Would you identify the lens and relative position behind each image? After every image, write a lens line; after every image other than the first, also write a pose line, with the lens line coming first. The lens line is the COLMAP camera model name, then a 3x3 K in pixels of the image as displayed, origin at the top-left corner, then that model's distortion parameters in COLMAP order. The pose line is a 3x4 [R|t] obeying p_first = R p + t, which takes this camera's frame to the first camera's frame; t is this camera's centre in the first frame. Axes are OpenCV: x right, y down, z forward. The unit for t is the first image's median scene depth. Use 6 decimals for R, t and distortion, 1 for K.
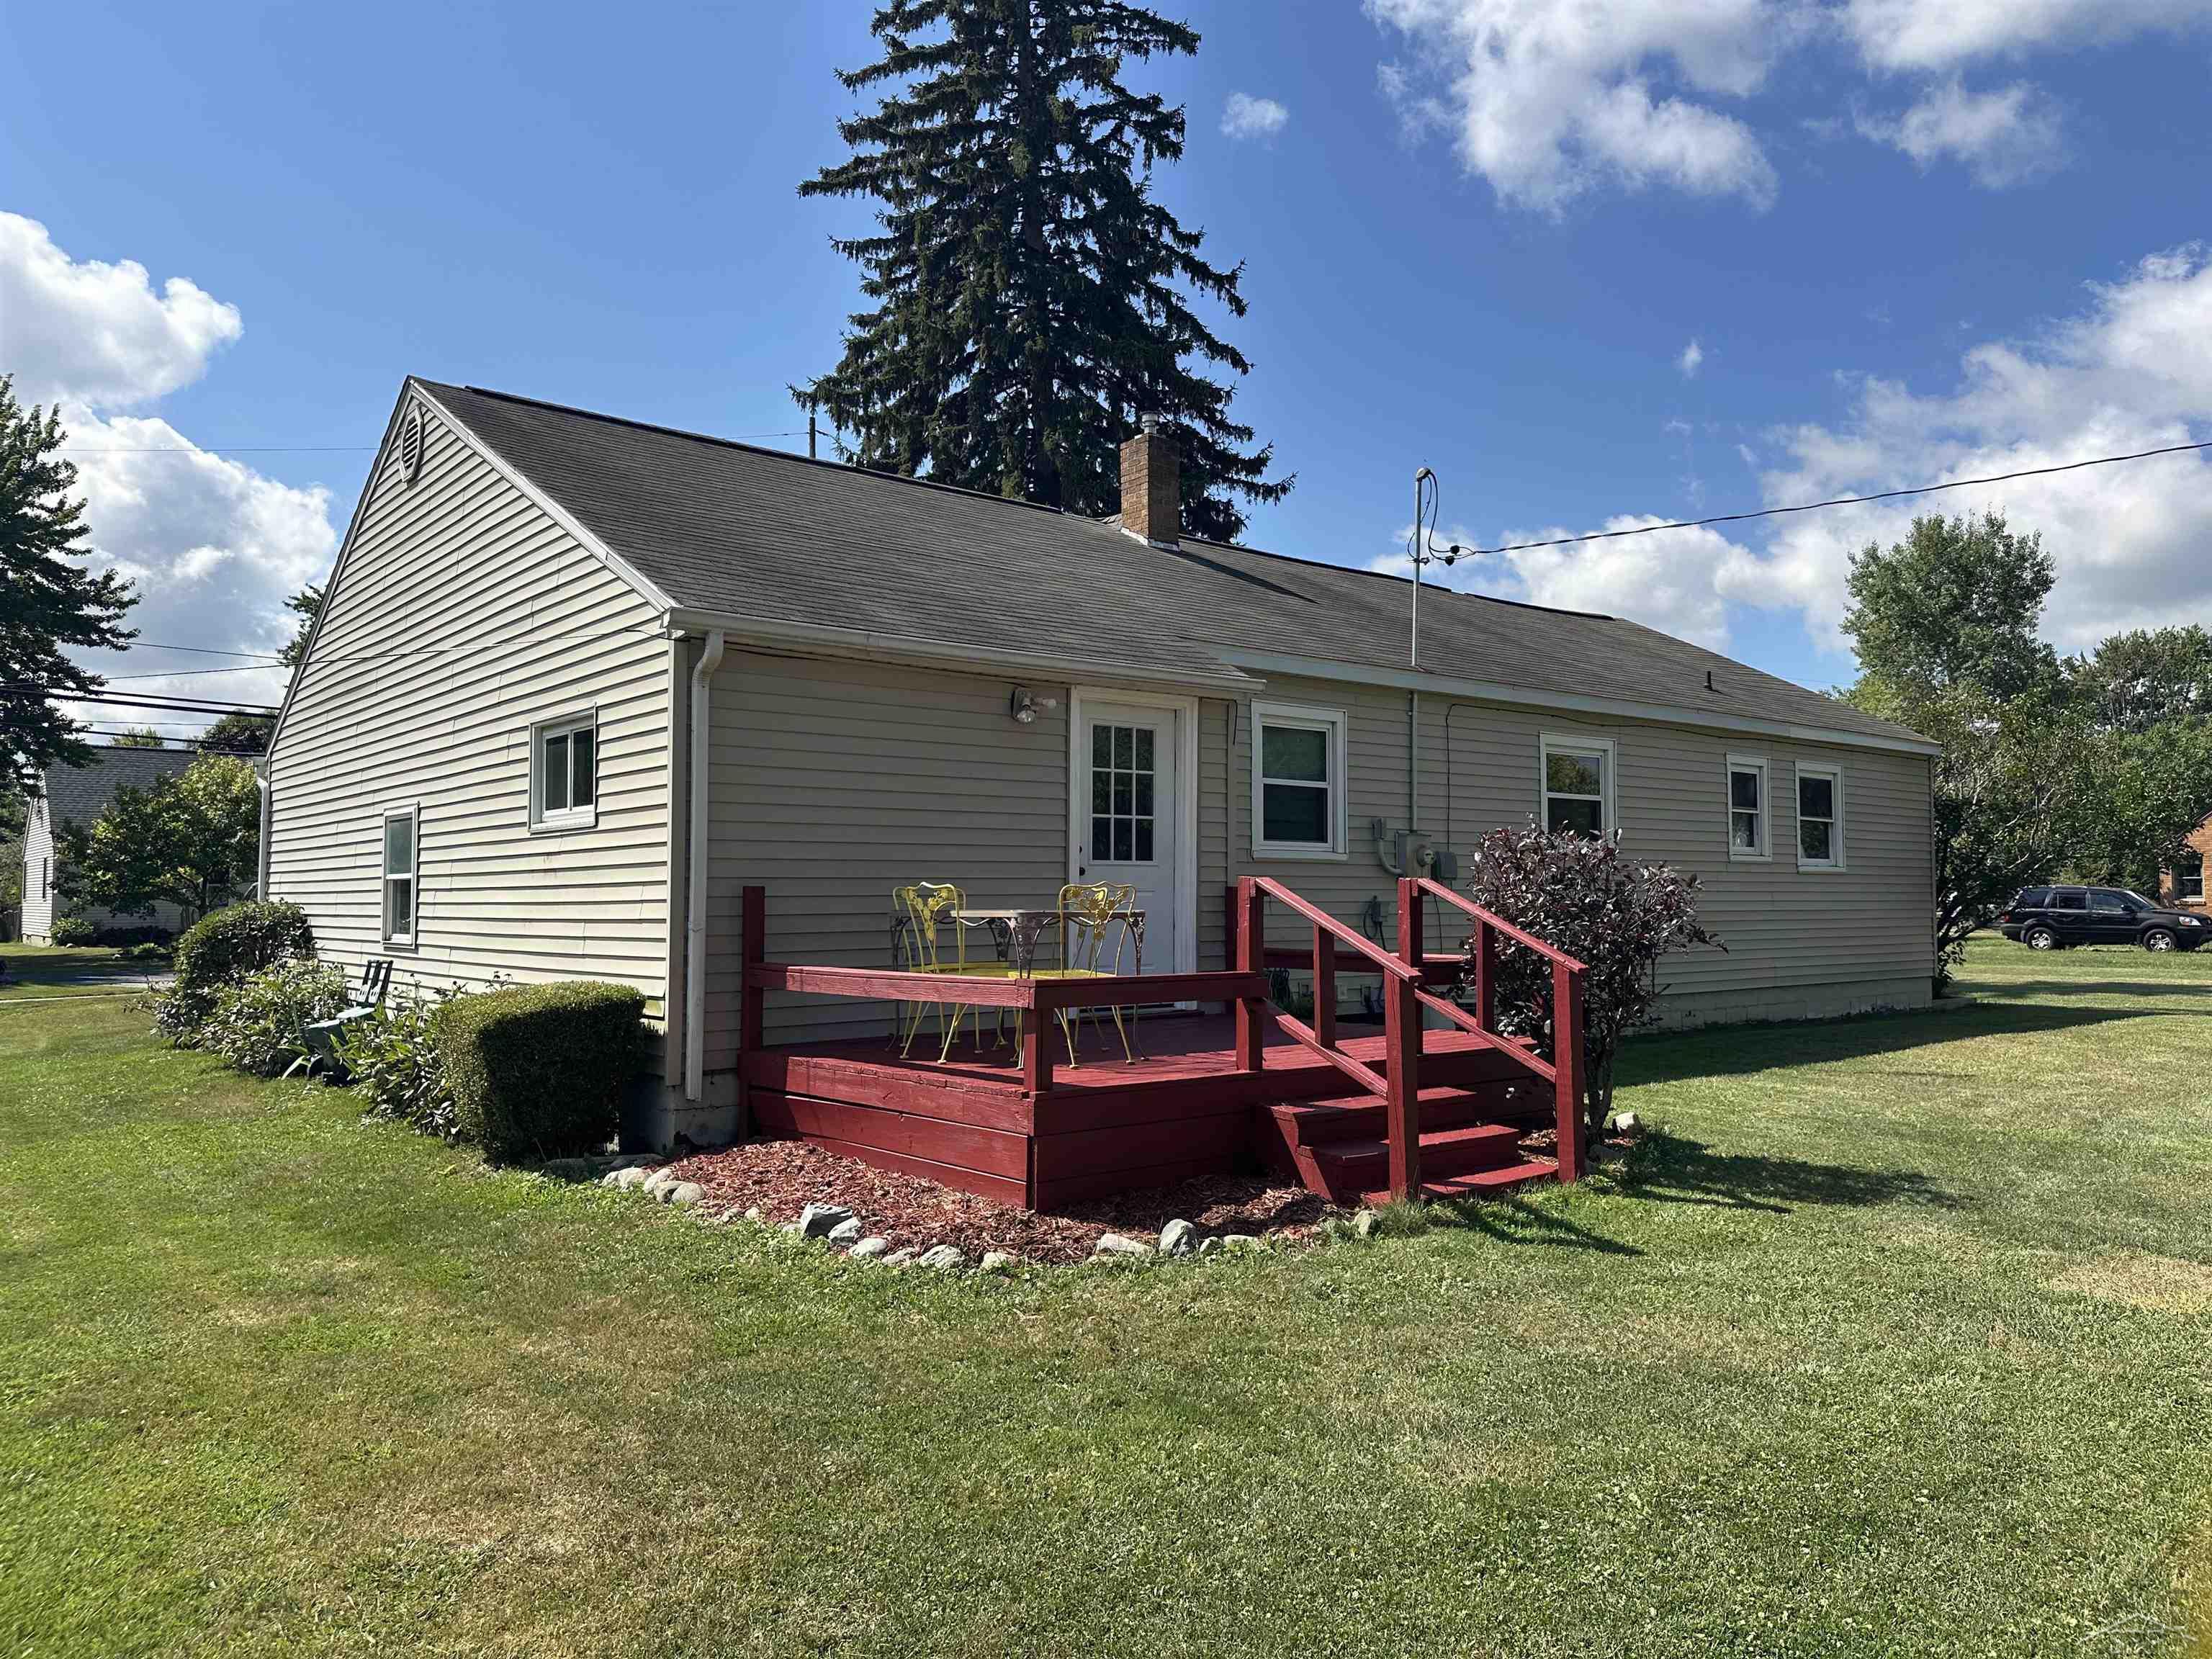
lens RADIAL K [[1573.2, 0, 1093.8], [0, 1573.2, 835.2], [0, 0, 1]] dist [0.140792, -0.149032]
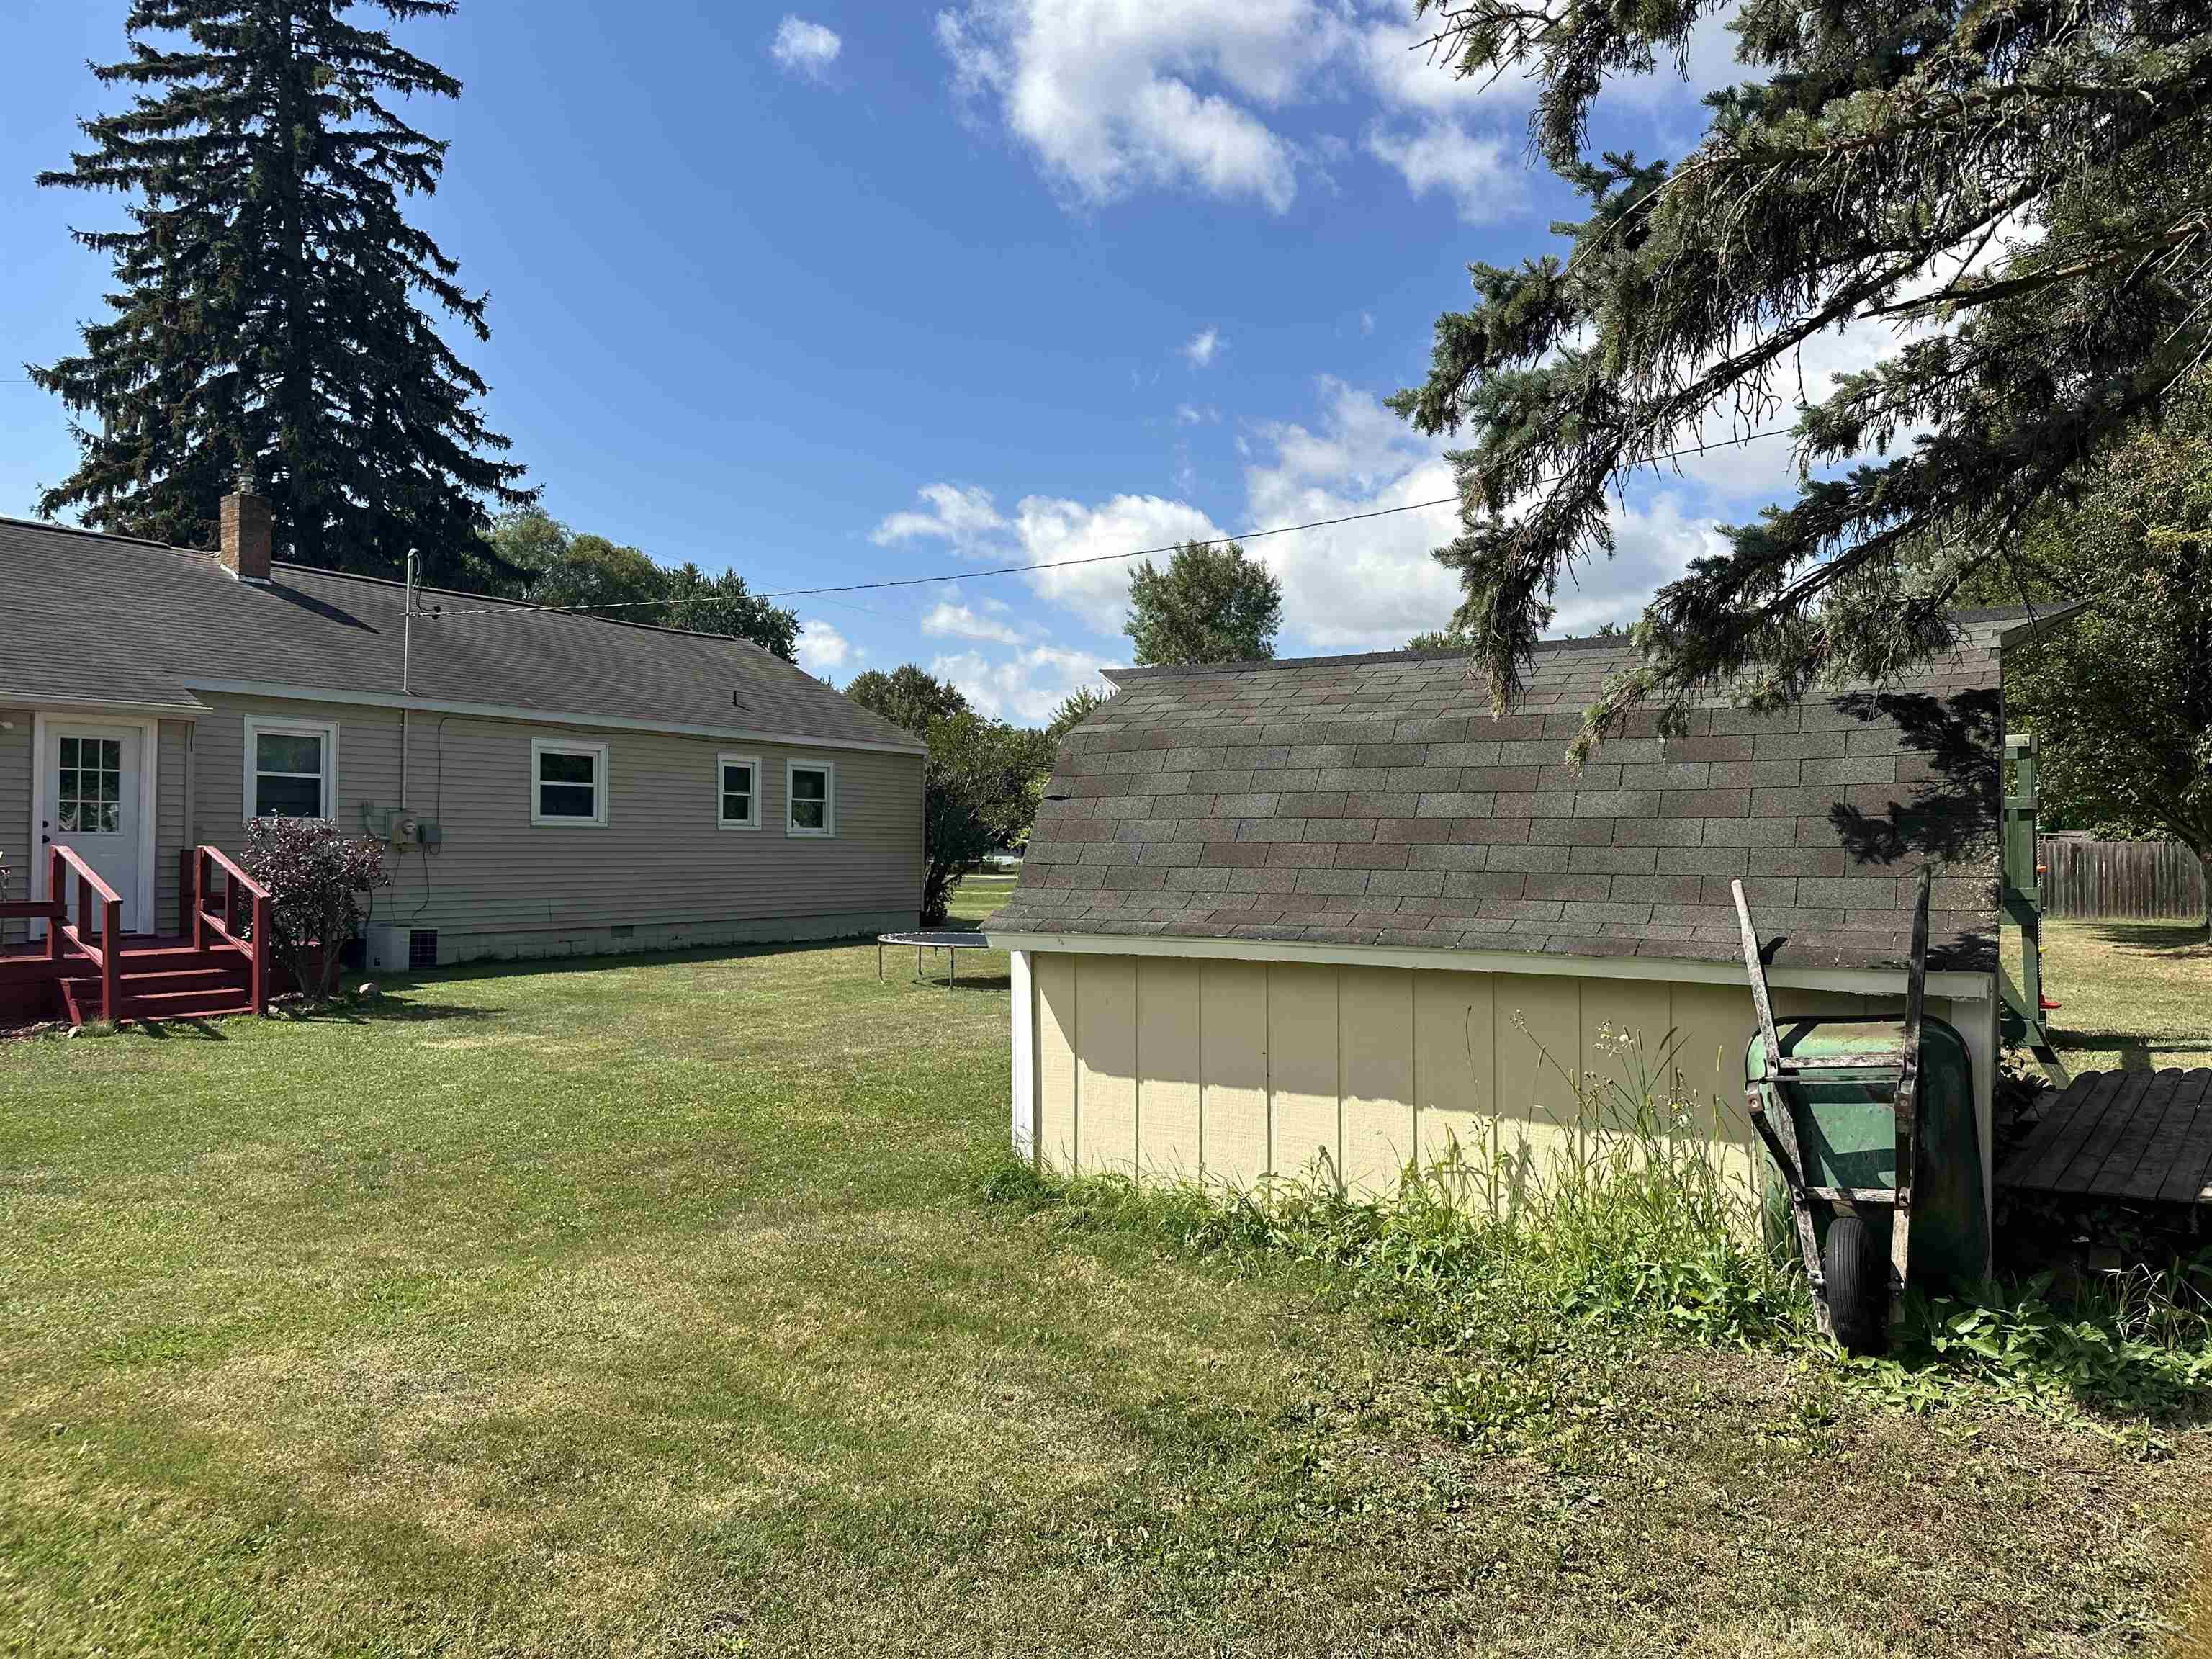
lens RADIAL K [[1549.6, 0, 1105.6], [0, 1549.6, 868.0], [0, 0, 1]] dist [0.074414, -0.059115]
pose [[0.958372, 0.005837, 0.285461, 0.190580], [-0.022470, 0.998232, 0.055026, -0.019216], [-0.284635, -0.059149, 0.956809, -0.225552]]
